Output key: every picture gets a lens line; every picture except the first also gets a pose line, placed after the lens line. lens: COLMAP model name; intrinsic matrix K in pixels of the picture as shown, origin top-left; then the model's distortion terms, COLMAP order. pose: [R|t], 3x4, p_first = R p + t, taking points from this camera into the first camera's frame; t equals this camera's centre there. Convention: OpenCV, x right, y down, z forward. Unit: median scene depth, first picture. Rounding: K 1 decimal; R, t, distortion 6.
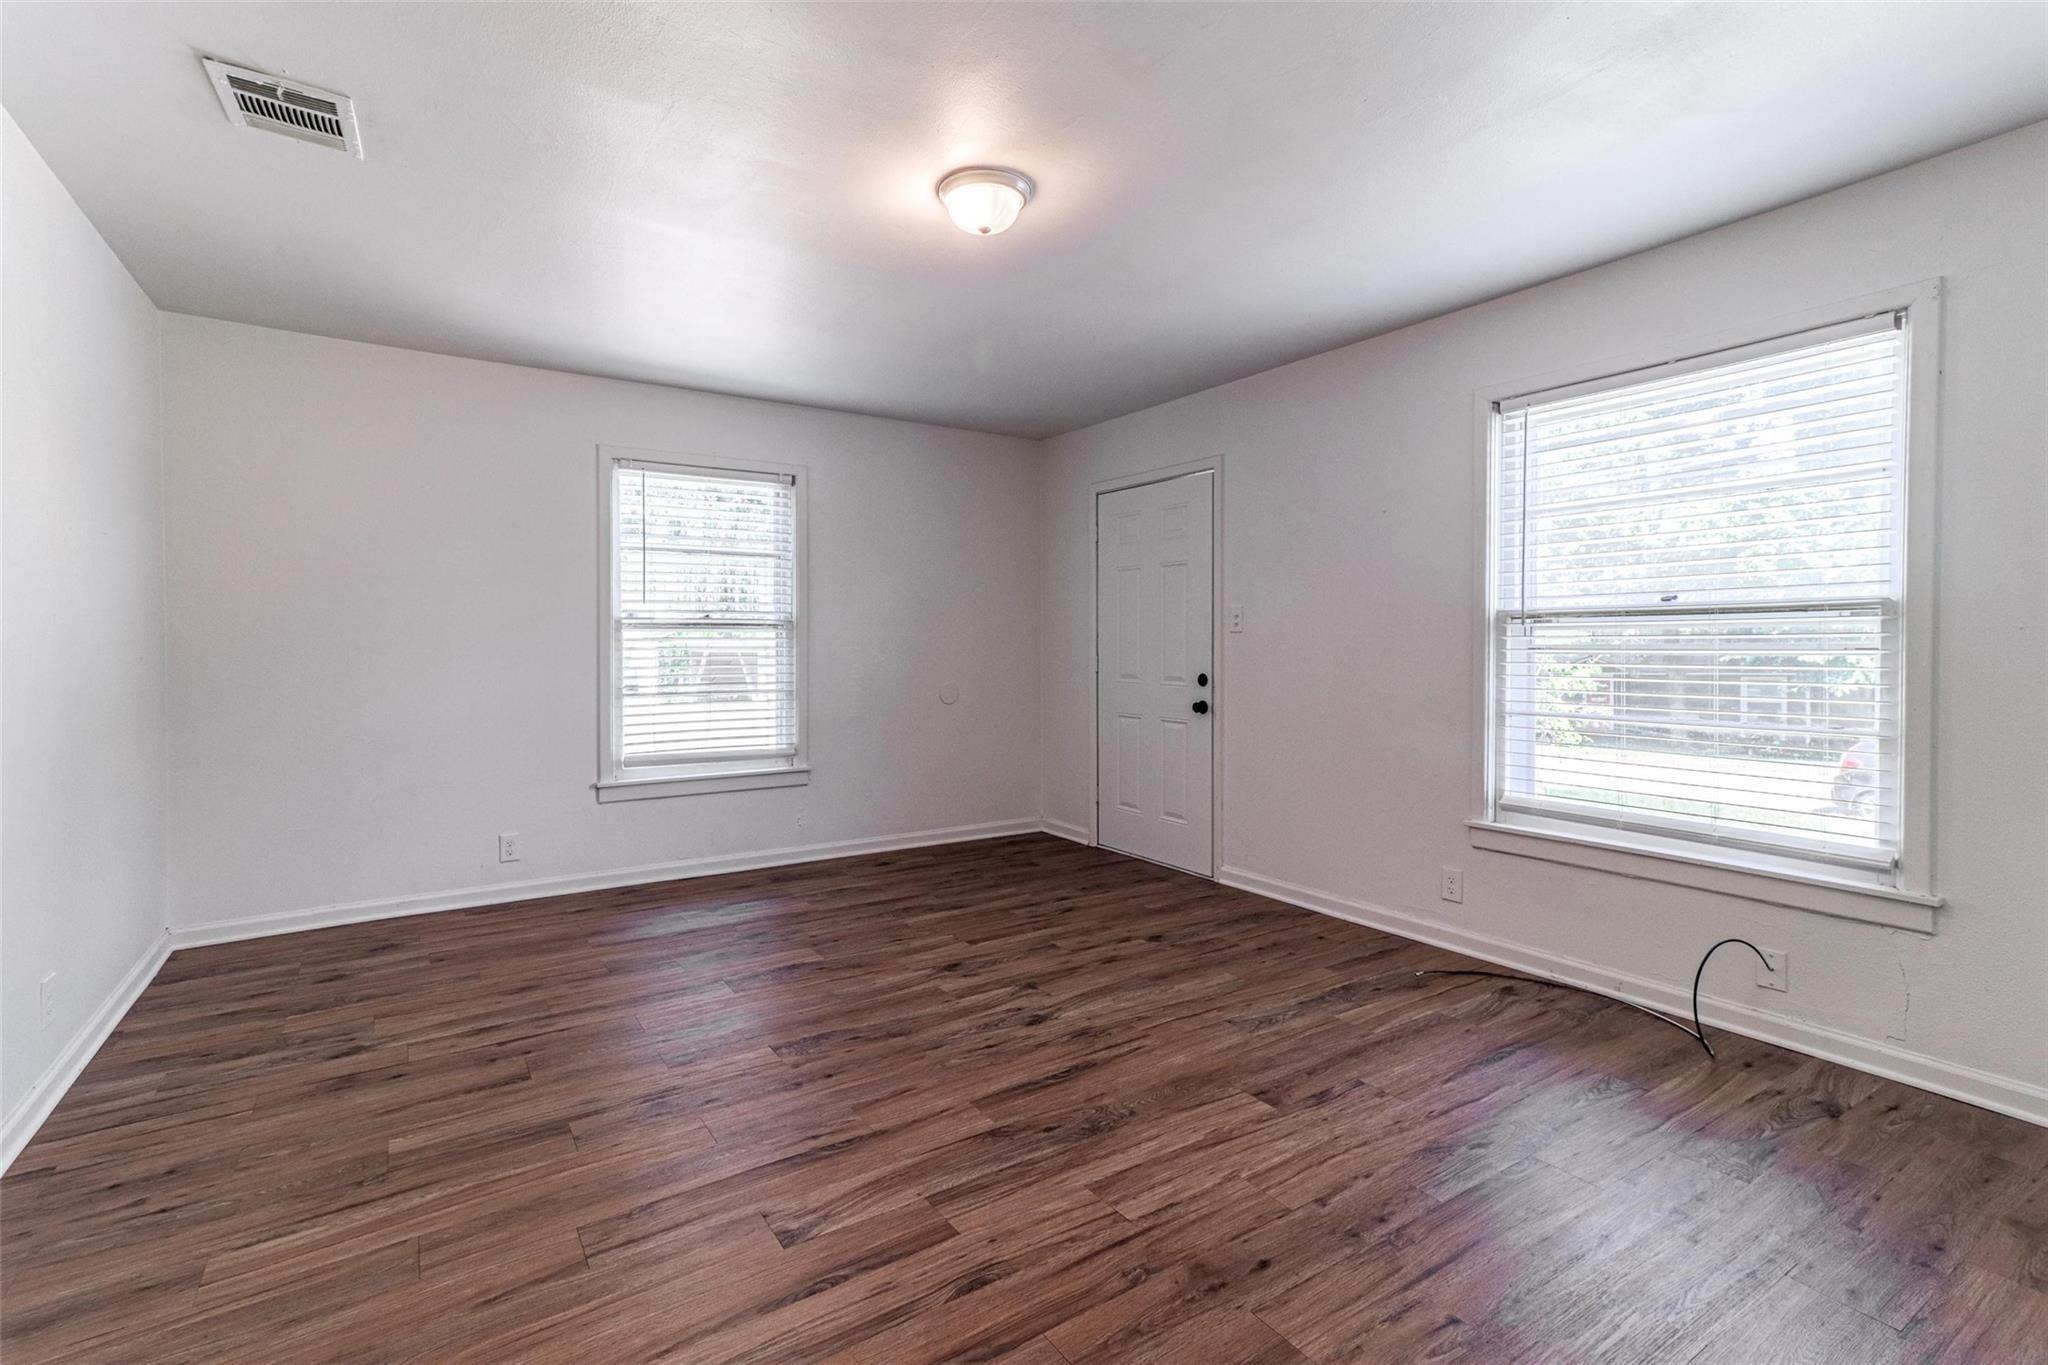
lens RADIAL K [[939.8, 0, 1029.7], [0, 939.8, 676.0], [0, 0, 1]] dist [0.001635, 0.000411]
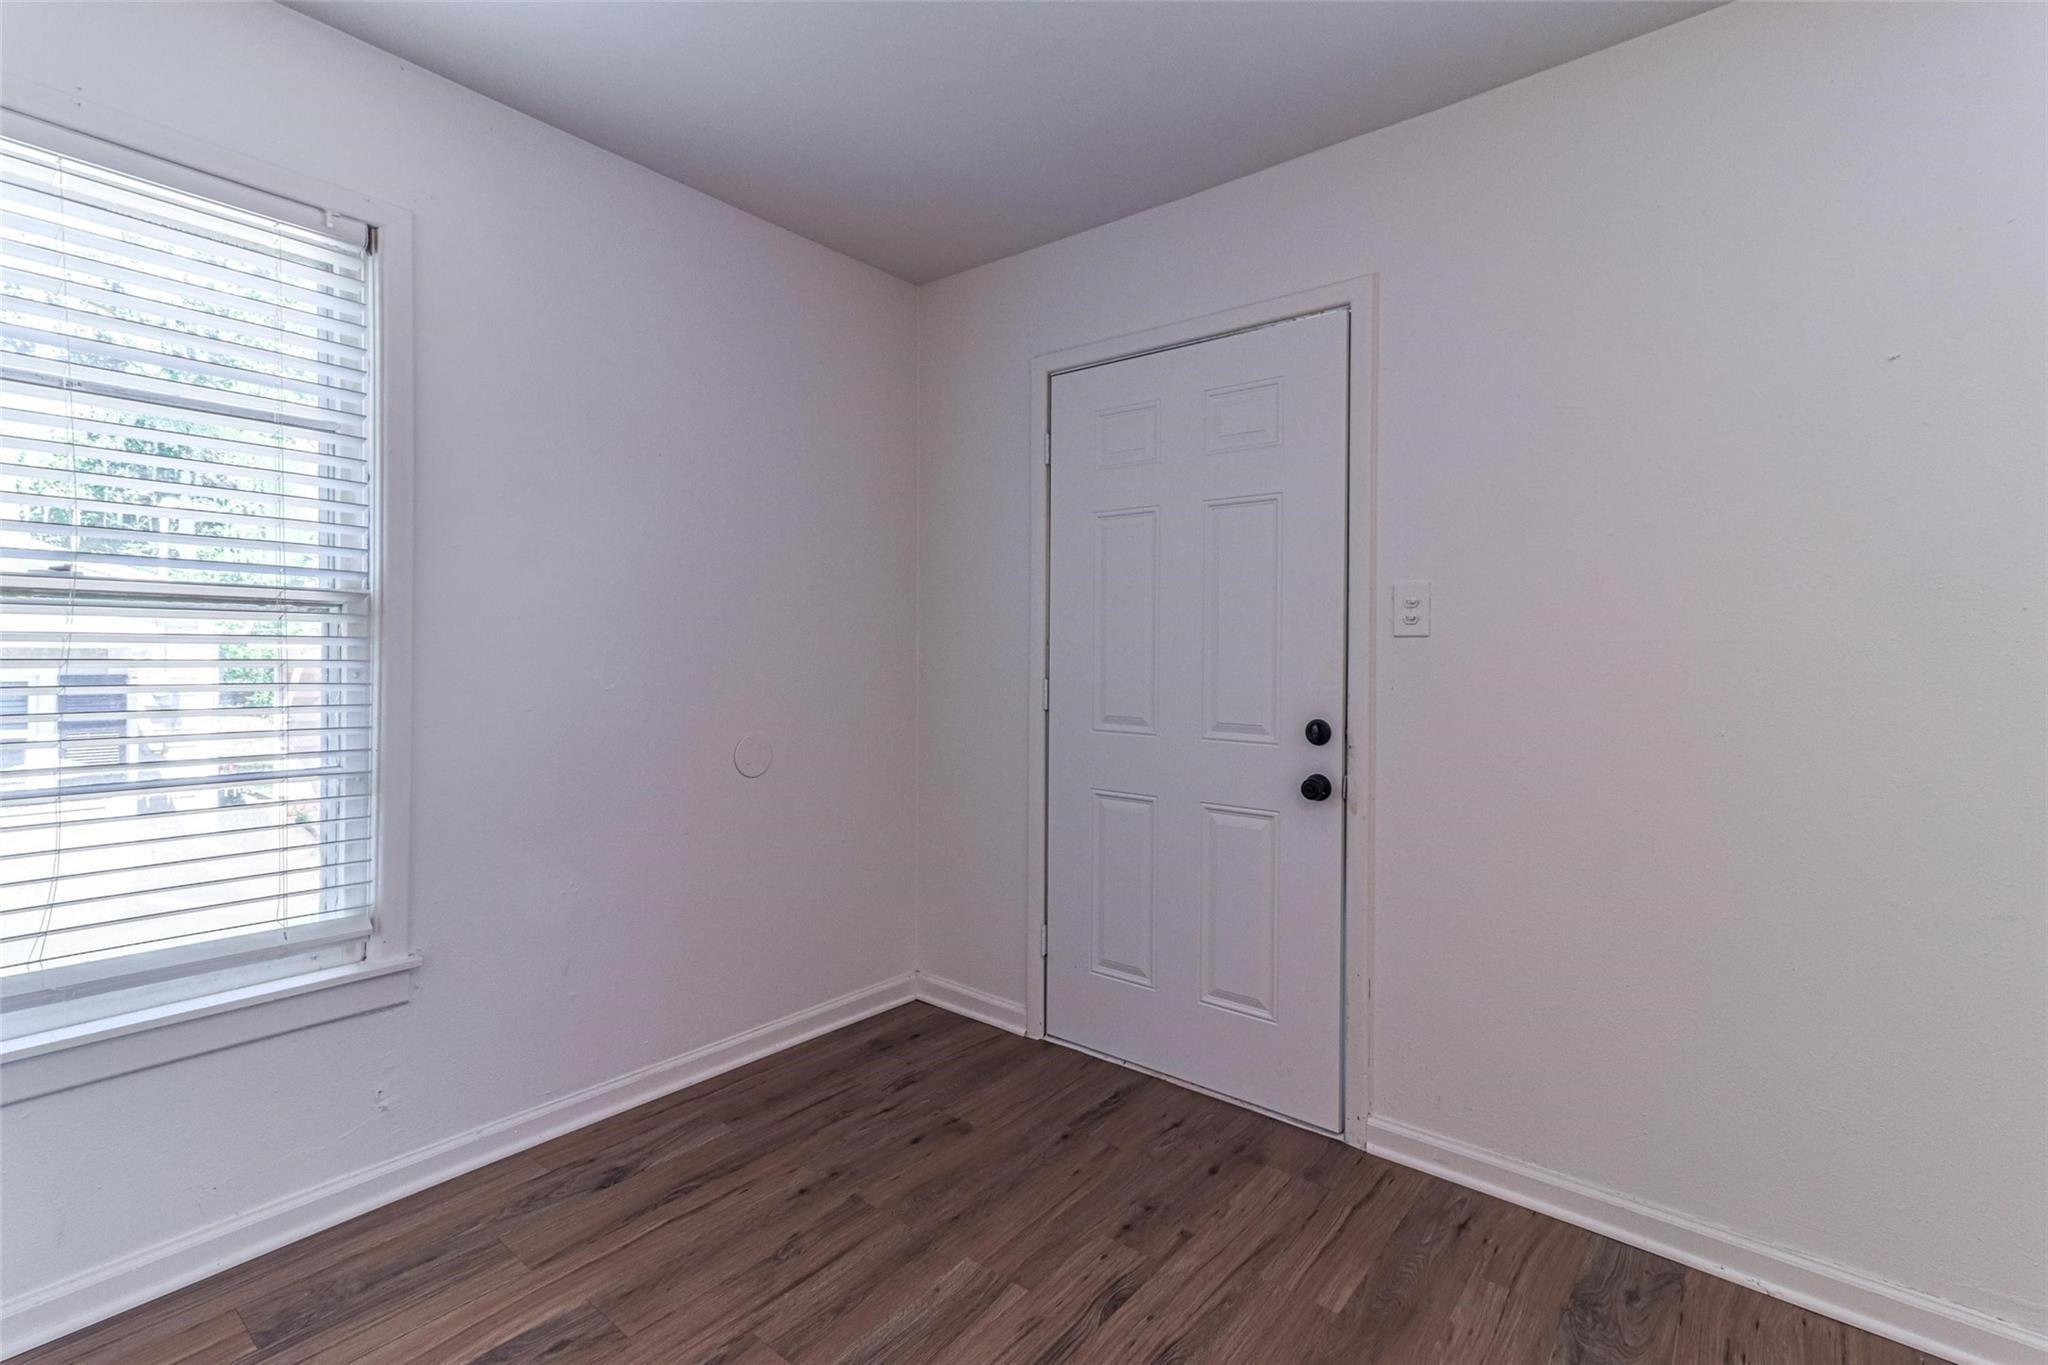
lens RADIAL K [[939.8, 0, 1018.8], [0, 939.8, 666.3], [0, 0, 1]] dist [0.001635, 0.000411]
pose [[0.959507, 0.004227, 0.281652, -0.166587], [0.001177, 0.999818, -0.019015, -0.033327], [-0.281681, 0.018577, 0.959328, 0.889833]]
